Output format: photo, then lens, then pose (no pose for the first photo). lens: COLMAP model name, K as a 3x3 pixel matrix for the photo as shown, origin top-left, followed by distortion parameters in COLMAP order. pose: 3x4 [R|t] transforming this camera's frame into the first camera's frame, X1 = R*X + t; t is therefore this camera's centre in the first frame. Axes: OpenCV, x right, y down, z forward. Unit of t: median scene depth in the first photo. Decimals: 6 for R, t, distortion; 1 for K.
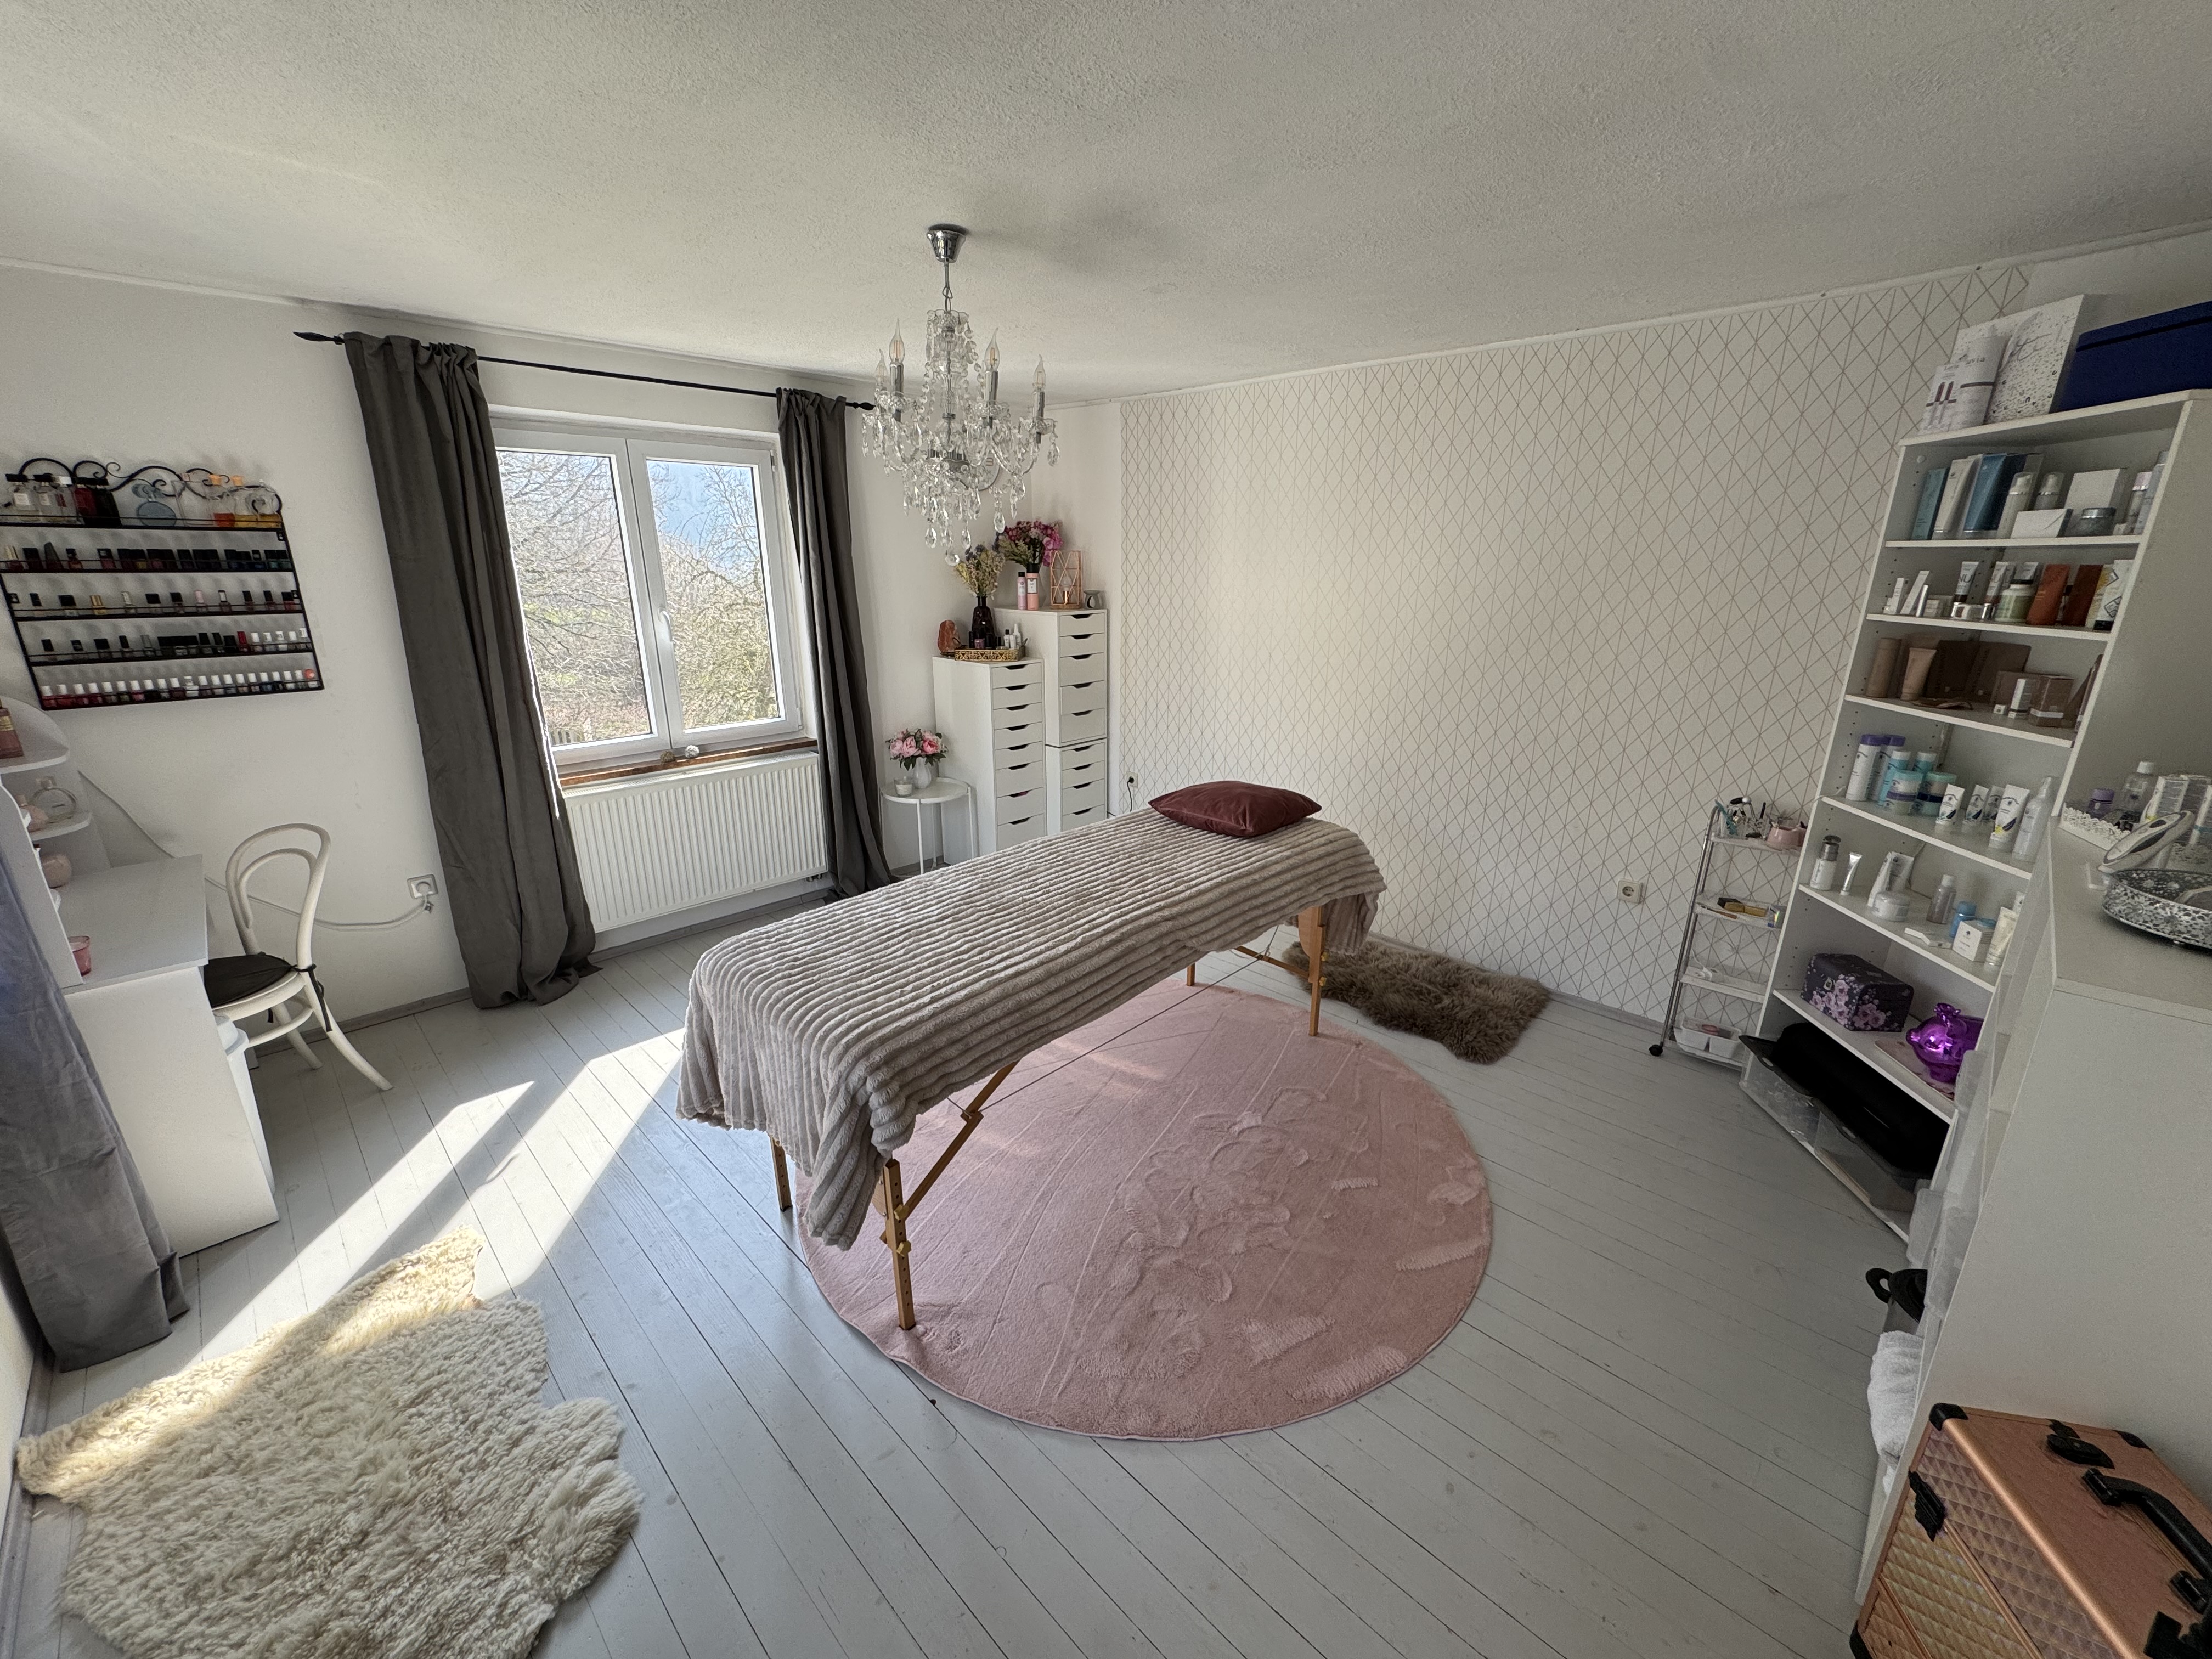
lens RADIAL K [[879.7, 0, 1109.2], [0, 879.7, 821.6], [0, 0, 1]] dist [-0.001918, 0.000702]
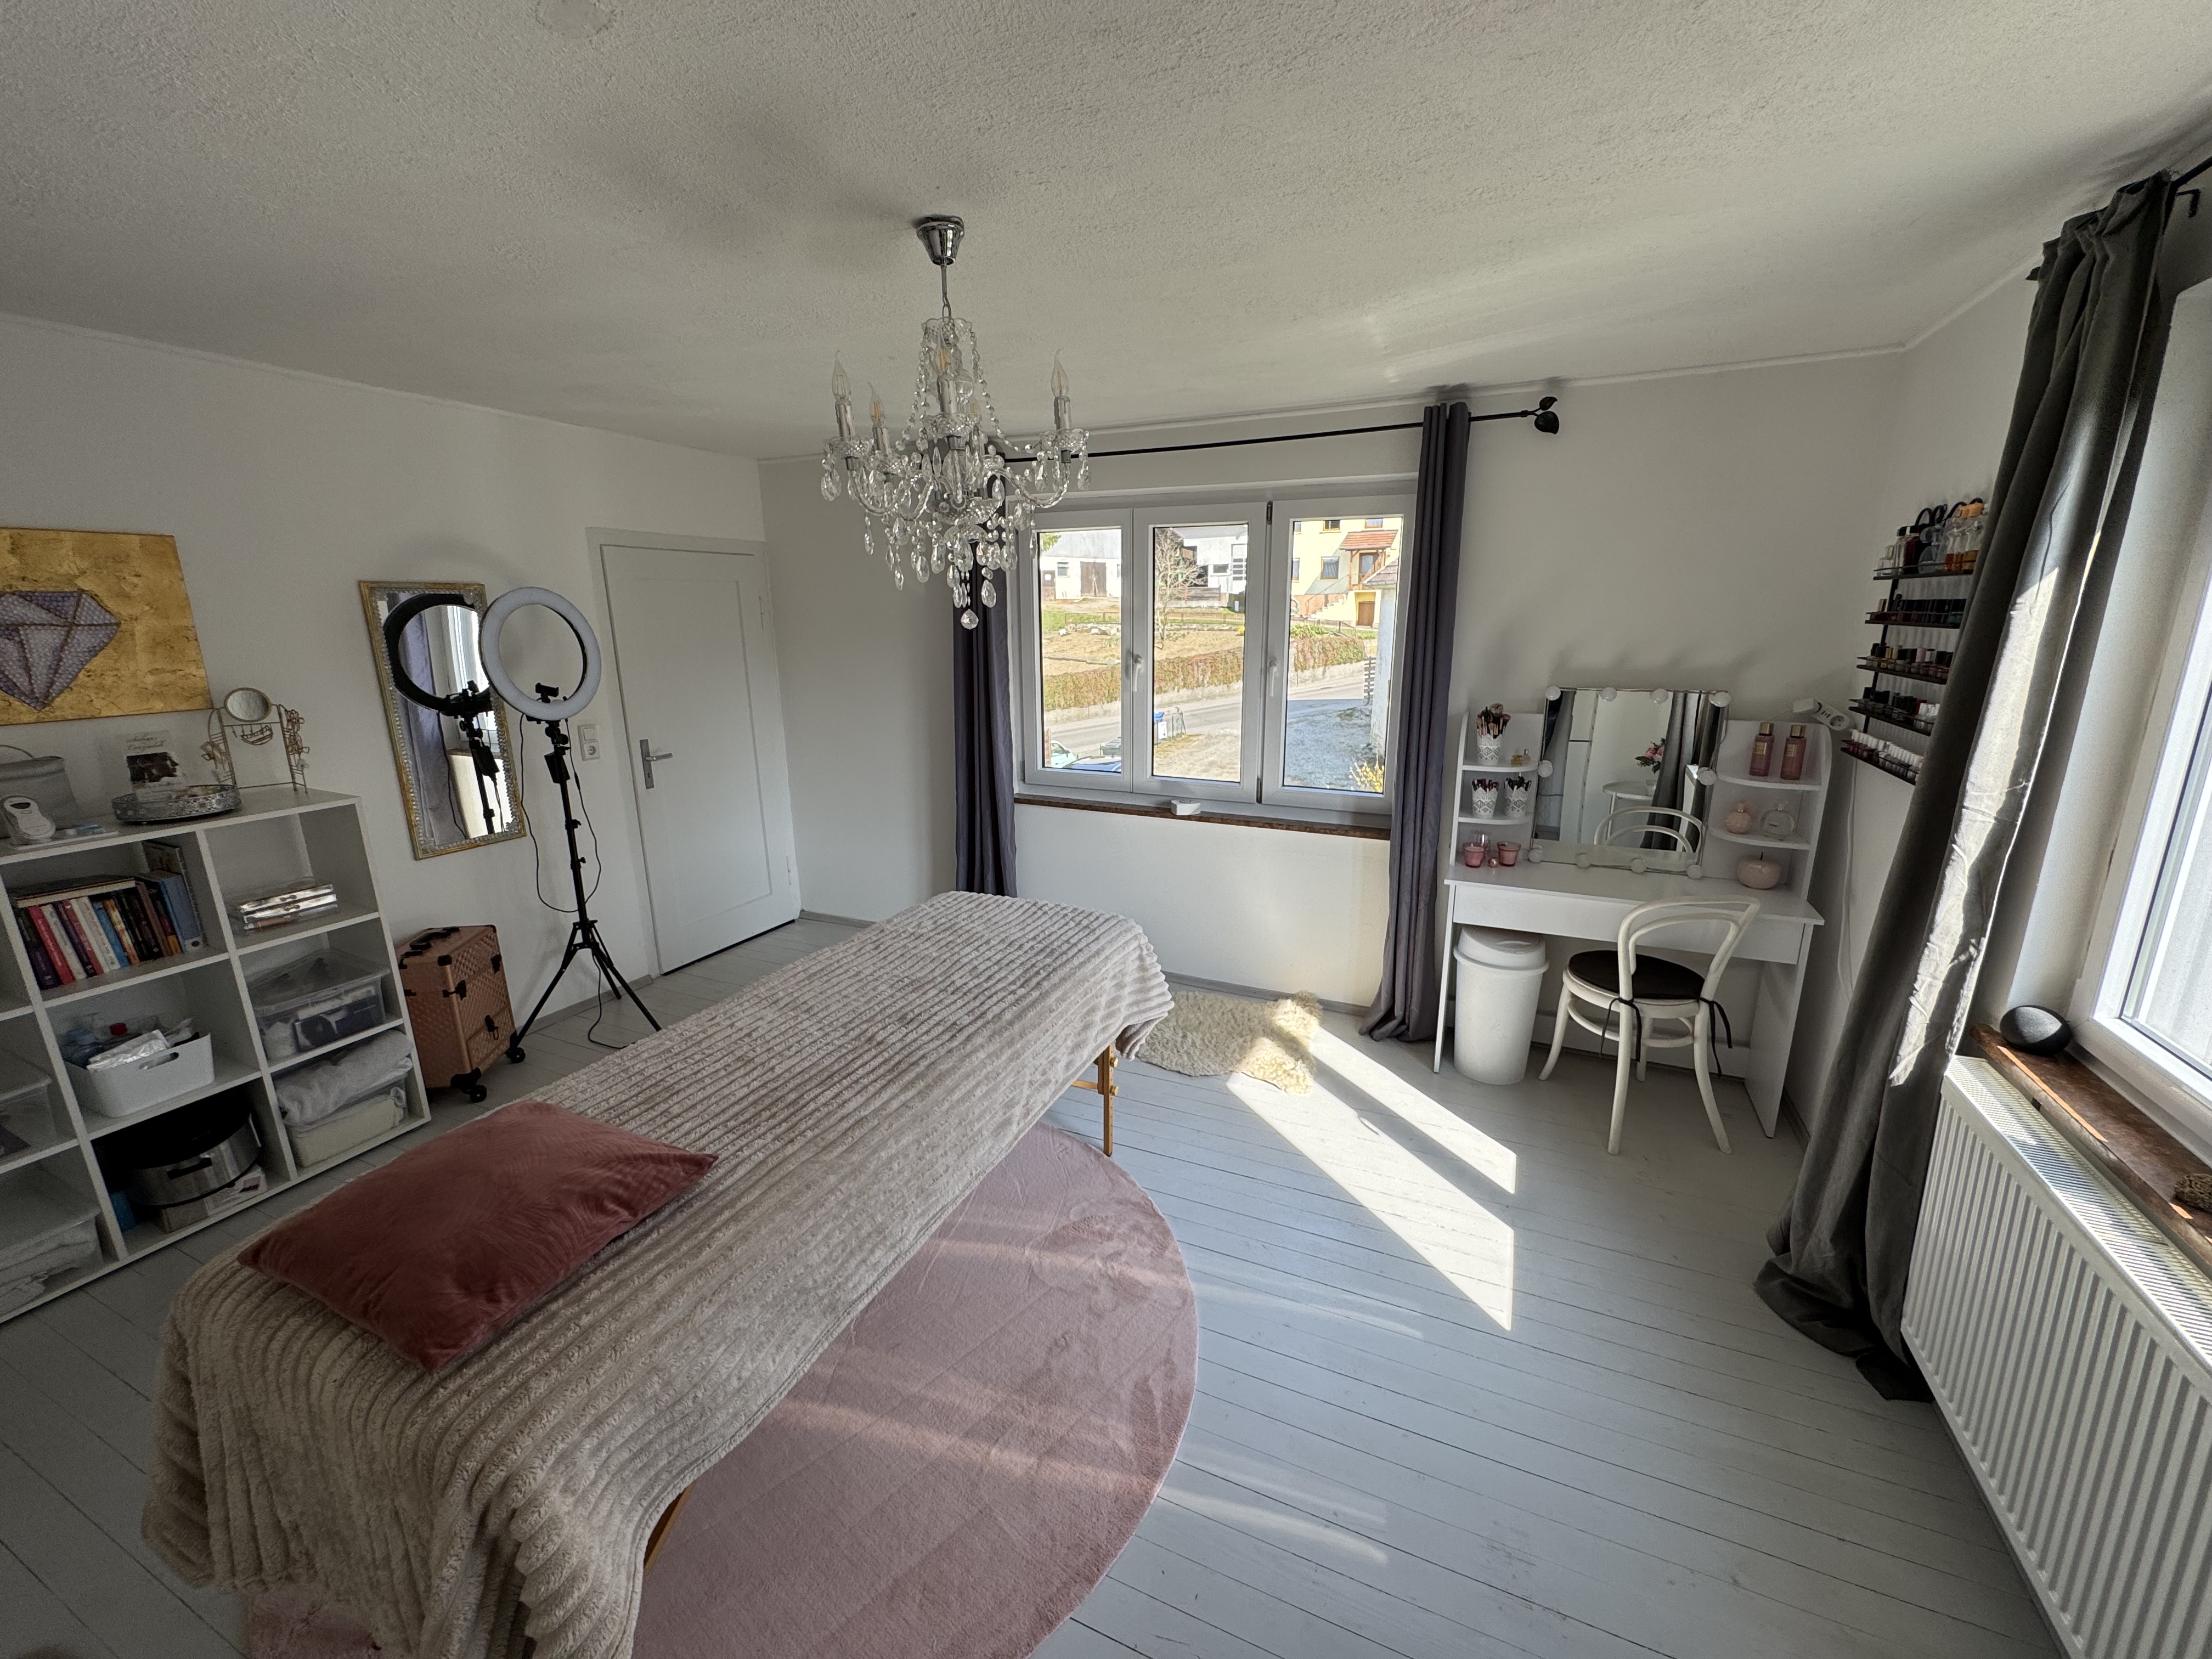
lens RADIAL K [[879.7, 0, 1113.8], [0, 879.7, 818.6], [0, 0, 1]] dist [-0.001918, 0.000702]
pose [[-0.944814, 0.080672, -0.317518, -0.028940], [-0.083709, 0.877585, 0.472056, -0.511674], [0.316731, 0.472584, -0.822402, 1.728174]]
